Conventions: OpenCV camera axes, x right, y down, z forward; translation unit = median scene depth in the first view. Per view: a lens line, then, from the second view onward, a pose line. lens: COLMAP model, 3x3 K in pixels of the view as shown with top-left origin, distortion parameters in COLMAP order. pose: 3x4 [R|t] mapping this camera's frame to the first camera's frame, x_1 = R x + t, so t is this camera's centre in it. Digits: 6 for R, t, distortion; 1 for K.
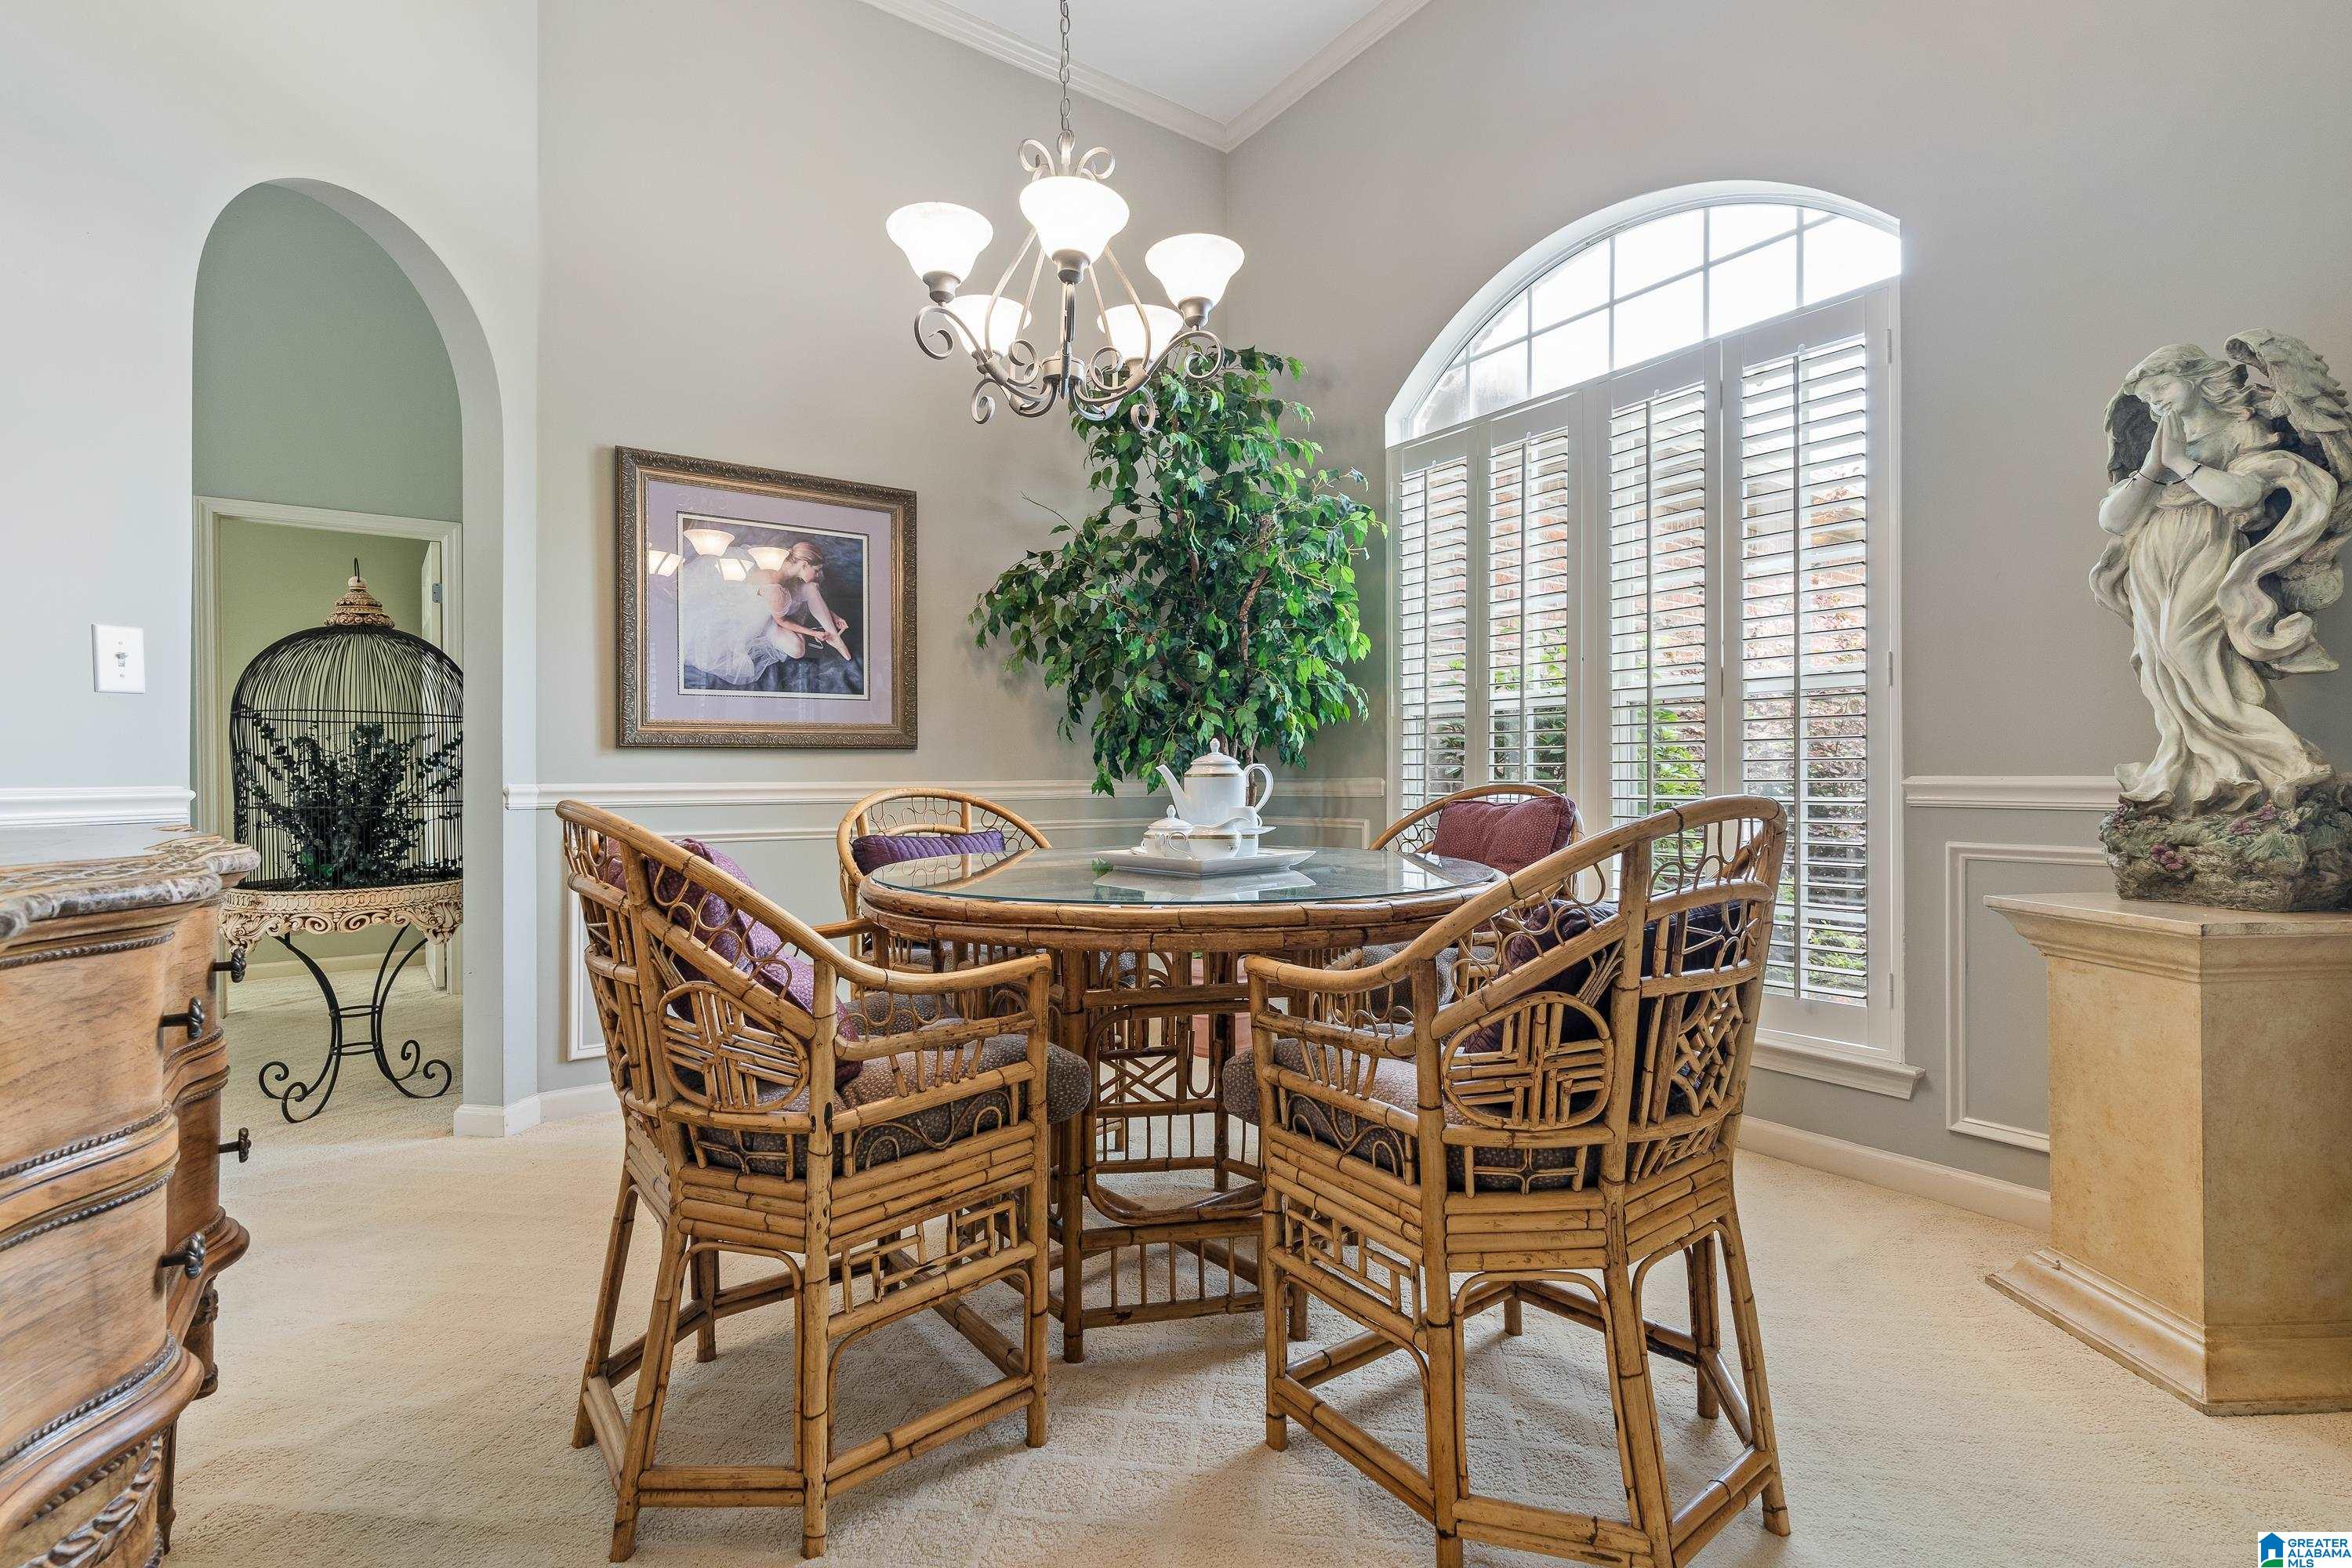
lens RADIAL K [[1063.7, 0, 1178.1], [0, 1063.7, 775.0], [0, 0, 1]] dist [-0.005710, 0.001483]
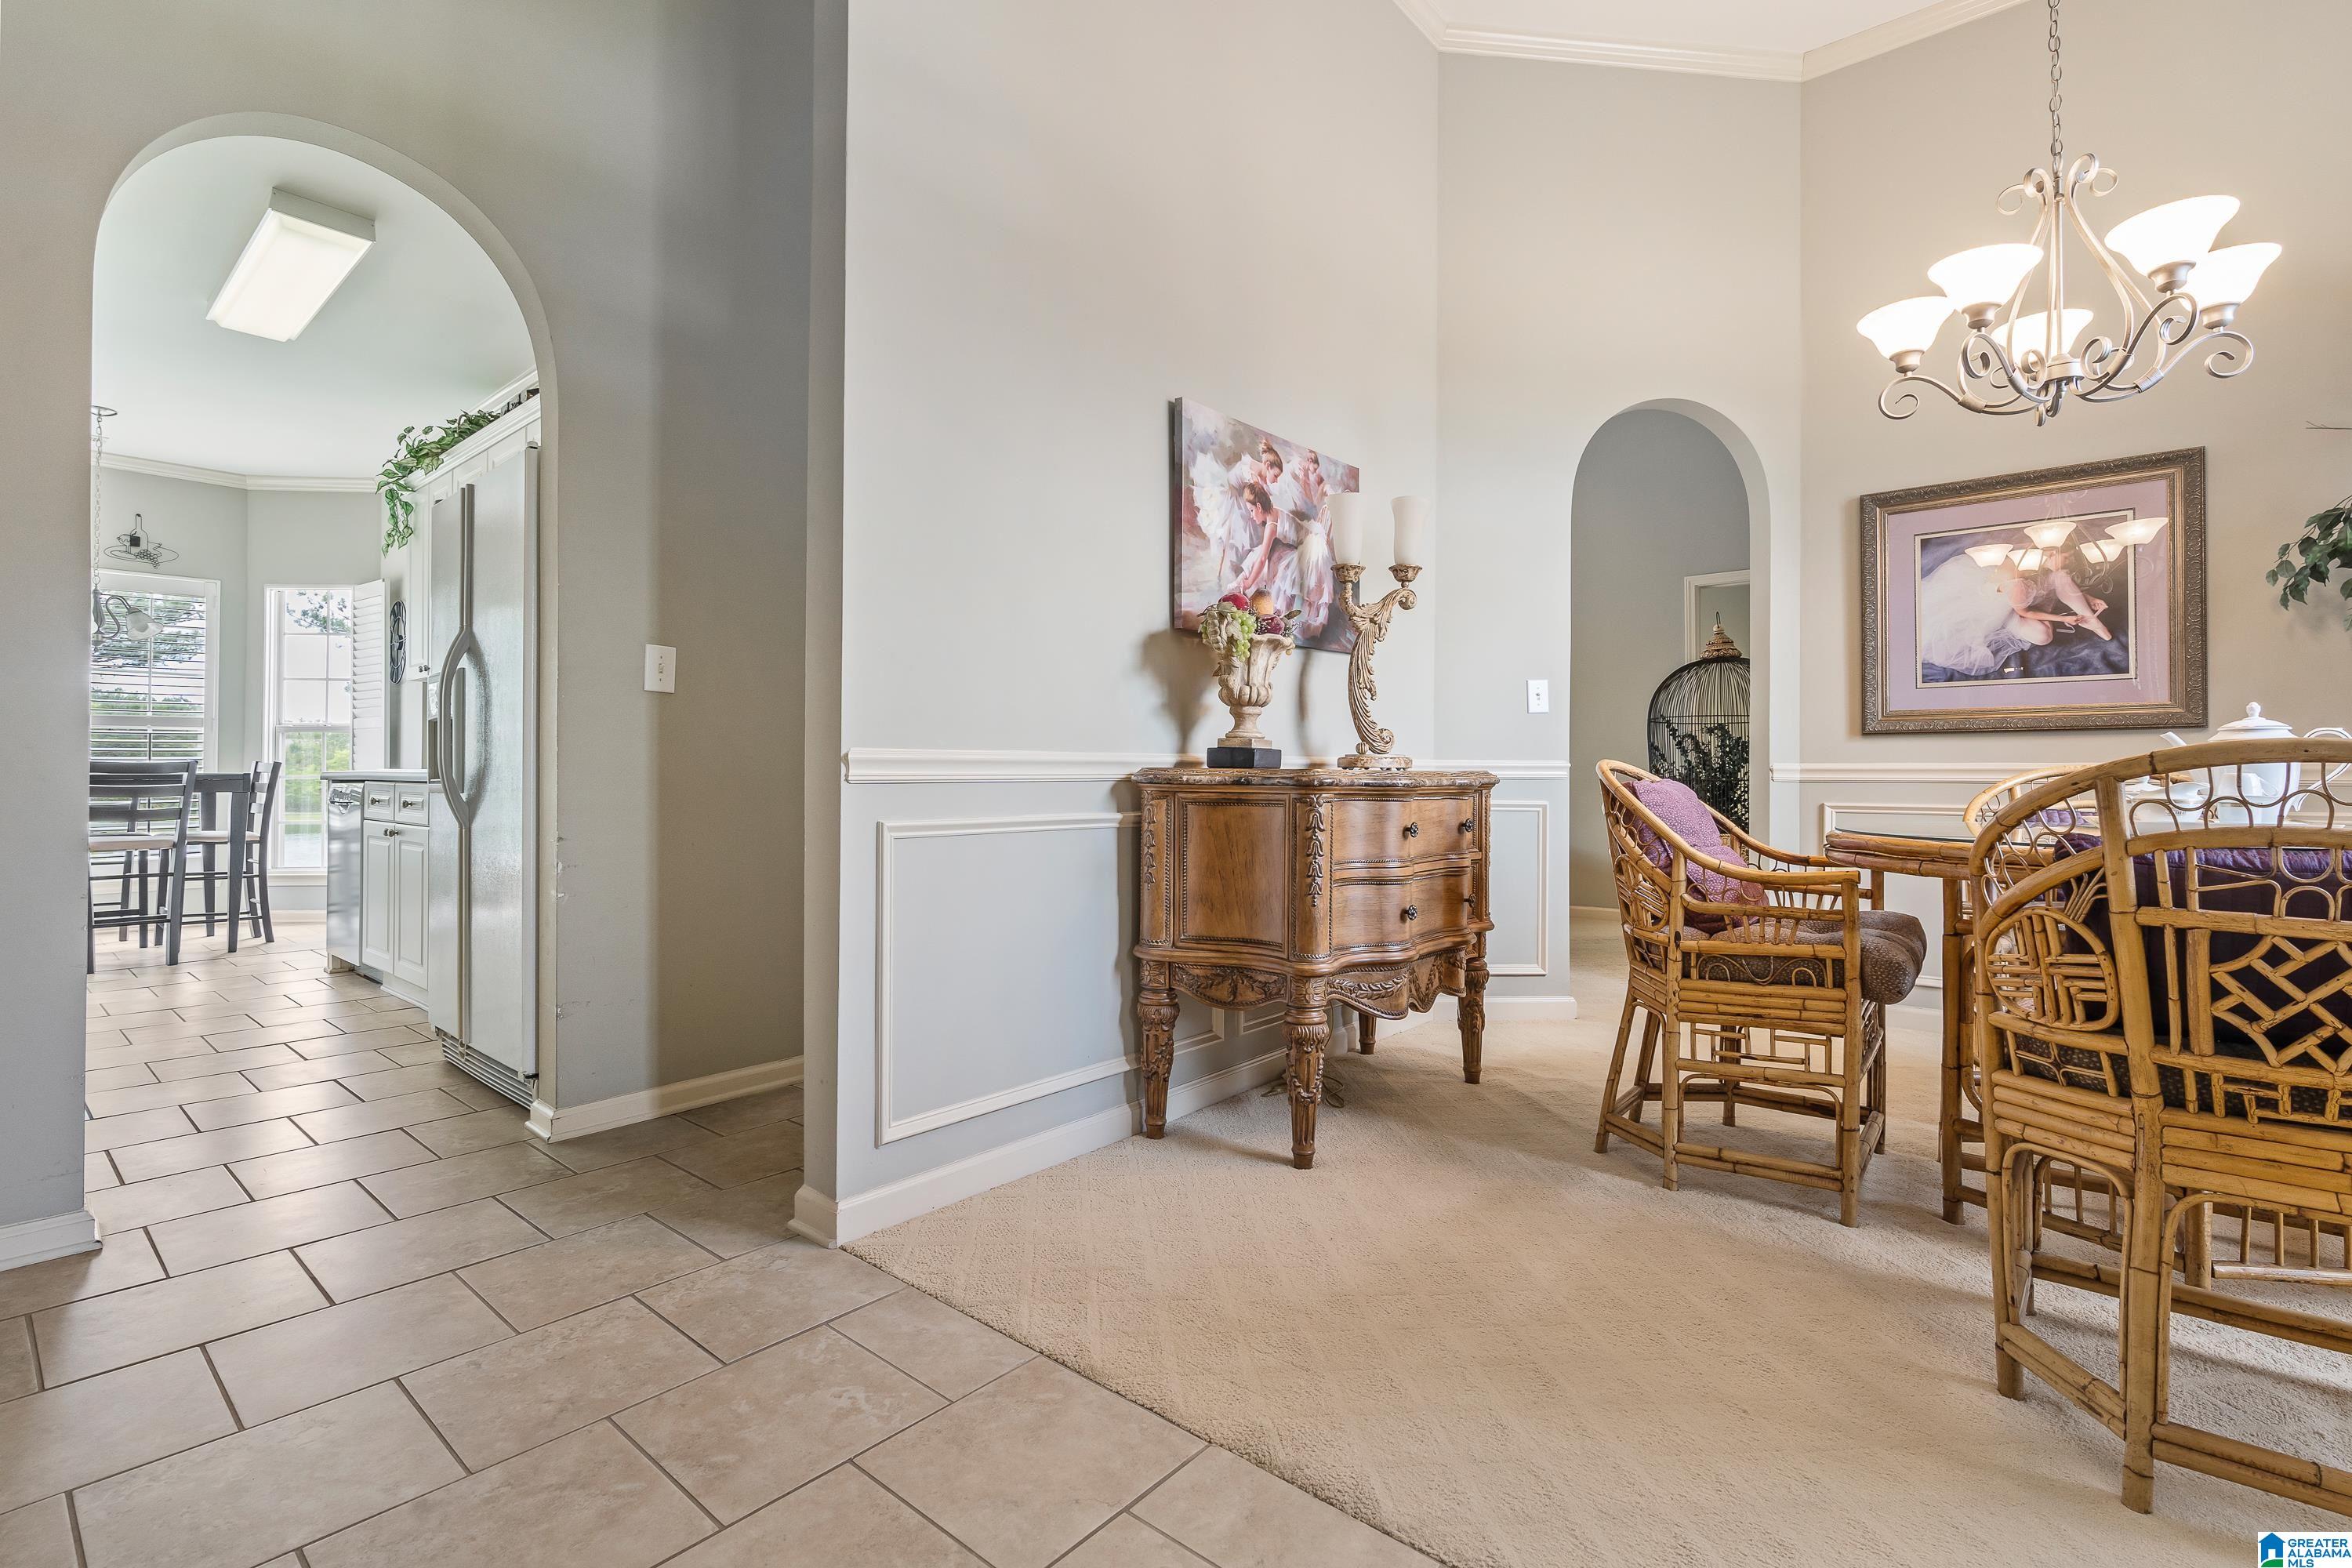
lens RADIAL K [[1067.9, 0, 1175.9], [0, 1067.9, 772.0], [0, 0, 1]] dist [0.001755, 0.000268]
pose [[0.246031, 0.002247, -0.969259, 0.494947], [-0.007068, 0.999975, 0.000525, 0.022855], [0.969236, 0.006721, 0.246041, -0.095633]]
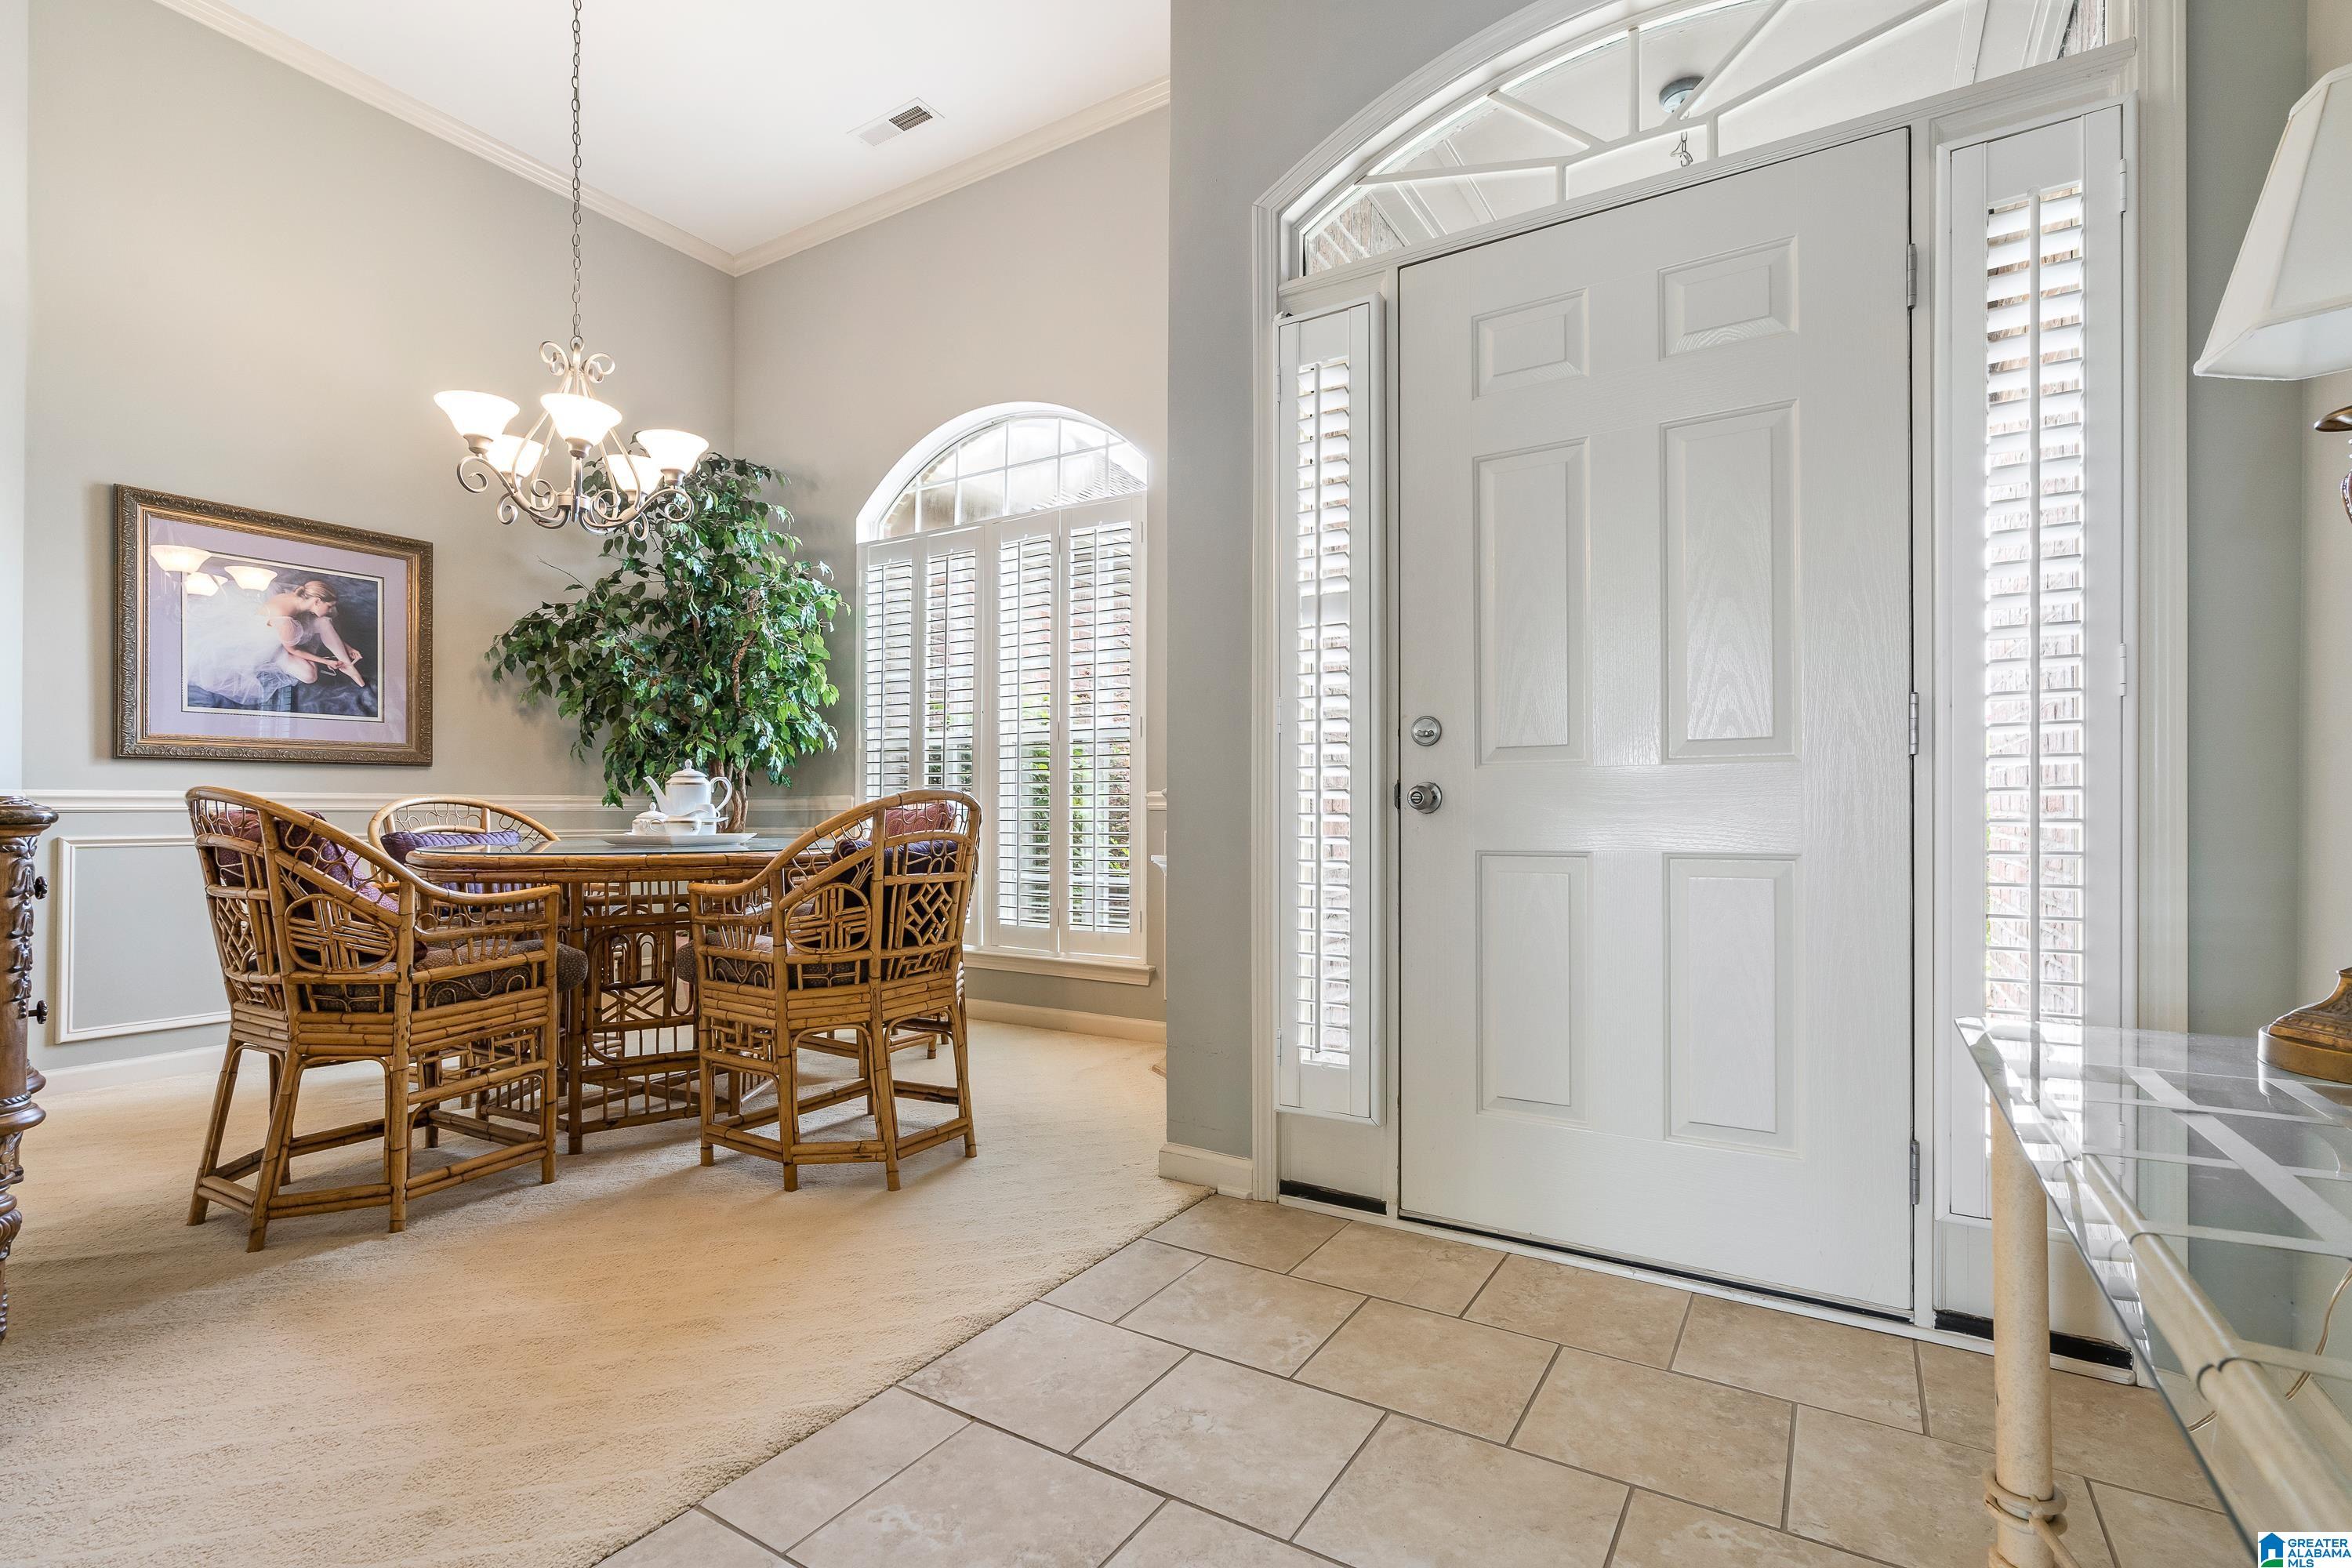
lens RADIAL K [[1084.1, 0, 1180.3], [0, 1084.1, 808.5], [0, 0, 1]] dist [-0.003859, 0.000576]
pose [[0.922800, 0.005358, 0.385243, 0.059947], [-0.004610, 0.999985, -0.002864, 0.024805], [-0.385253, 0.000867, 0.922811, -0.458534]]
